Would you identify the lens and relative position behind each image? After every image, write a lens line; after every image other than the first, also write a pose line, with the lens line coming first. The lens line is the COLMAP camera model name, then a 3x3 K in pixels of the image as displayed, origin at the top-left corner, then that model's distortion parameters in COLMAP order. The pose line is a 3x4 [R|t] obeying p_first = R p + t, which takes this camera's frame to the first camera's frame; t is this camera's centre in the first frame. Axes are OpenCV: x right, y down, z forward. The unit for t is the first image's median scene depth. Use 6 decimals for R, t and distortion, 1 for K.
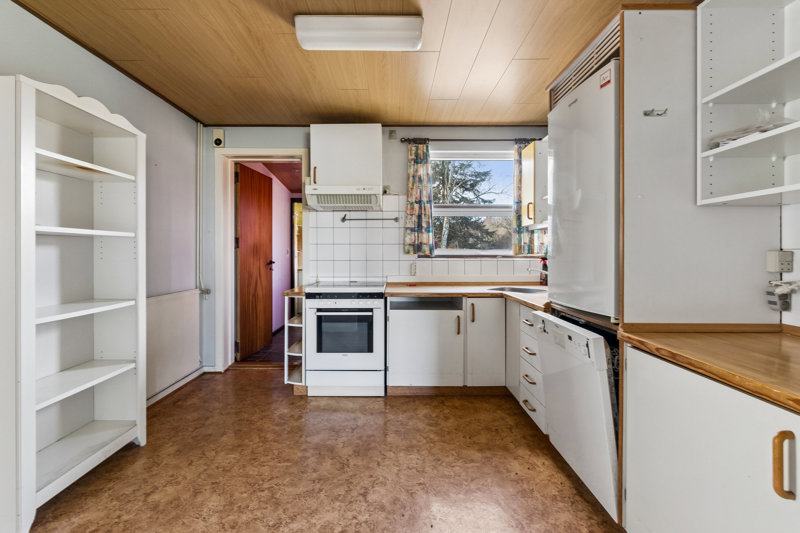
lens RADIAL K [[348.9, 0, 395.6], [0, 348.9, 254.1], [0, 0, 1]] dist [-0.005163, -0.000959]
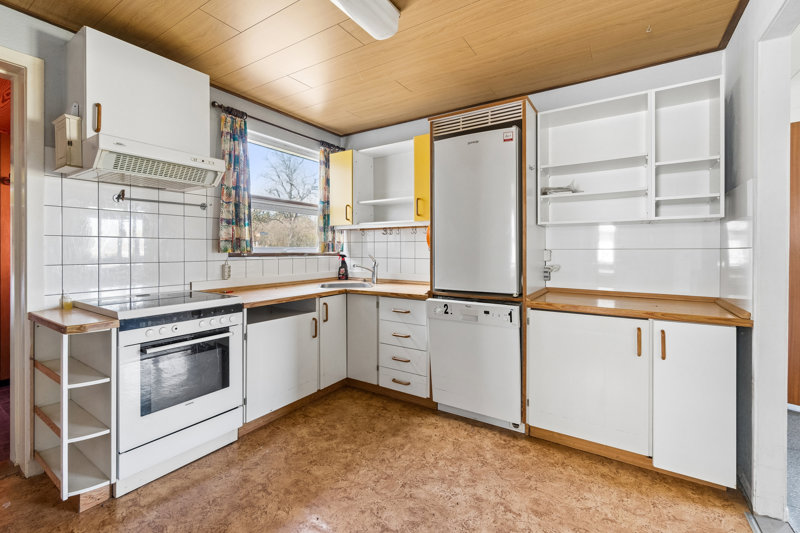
lens RADIAL K [[348.9, 0, 394.9], [0, 348.9, 249.6], [0, 0, 1]] dist [-0.005163, -0.000959]
pose [[0.551630, 0.001029, 0.834088, -0.481566], [0.001696, 0.999996, -0.002356, -0.004672], [-0.834087, 0.002714, 0.551626, 0.296917]]
